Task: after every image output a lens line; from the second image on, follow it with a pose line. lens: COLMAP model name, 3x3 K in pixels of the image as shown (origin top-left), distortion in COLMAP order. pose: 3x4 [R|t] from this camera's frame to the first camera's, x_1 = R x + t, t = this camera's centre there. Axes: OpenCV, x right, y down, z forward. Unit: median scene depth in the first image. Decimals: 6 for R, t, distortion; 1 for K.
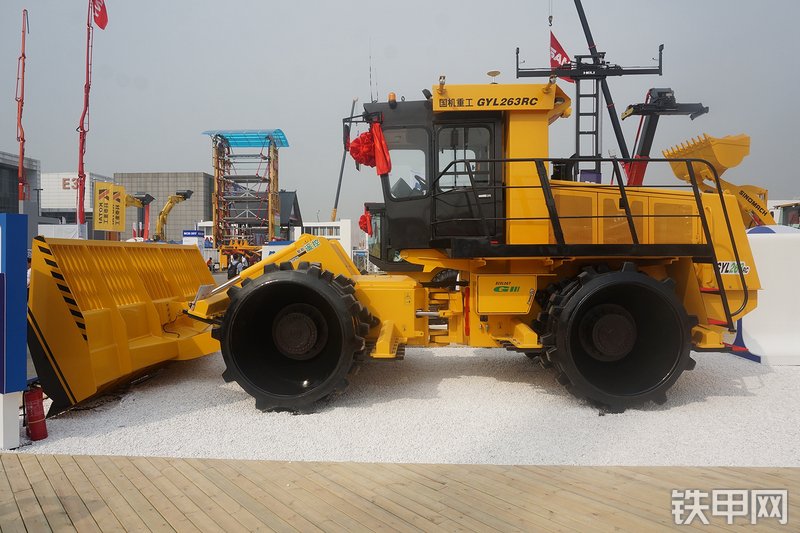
lens RADIAL K [[528.4, 0, 404.4], [0, 528.4, 252.1], [0, 0, 1]] dist [-0.050330, 0.036923]
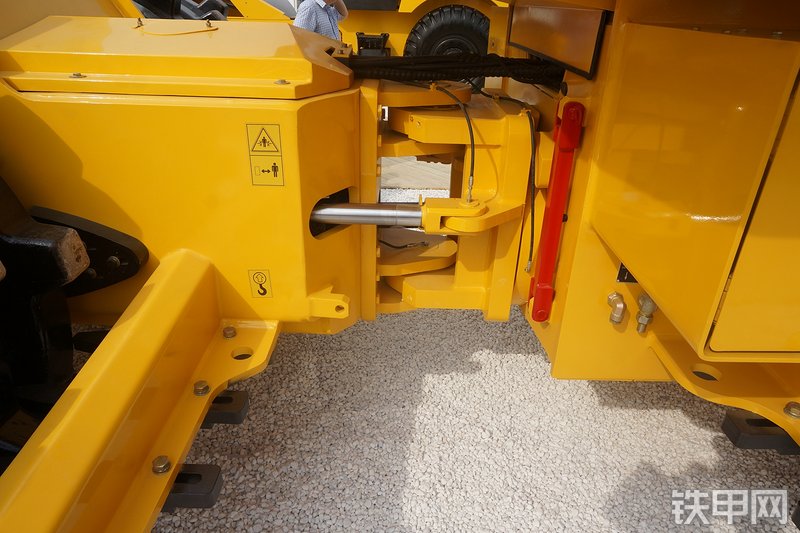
lens RADIAL K [[528.4, 0, 404.4], [0, 528.4, 252.1], [0, 0, 1]] dist [-0.050330, 0.036923]
pose [[0.999222, 0.016014, 0.036054, 0.050827], [-0.030522, 0.892844, 0.449330, 0.031050], [-0.024995, -0.450080, 0.892638, 0.788586]]
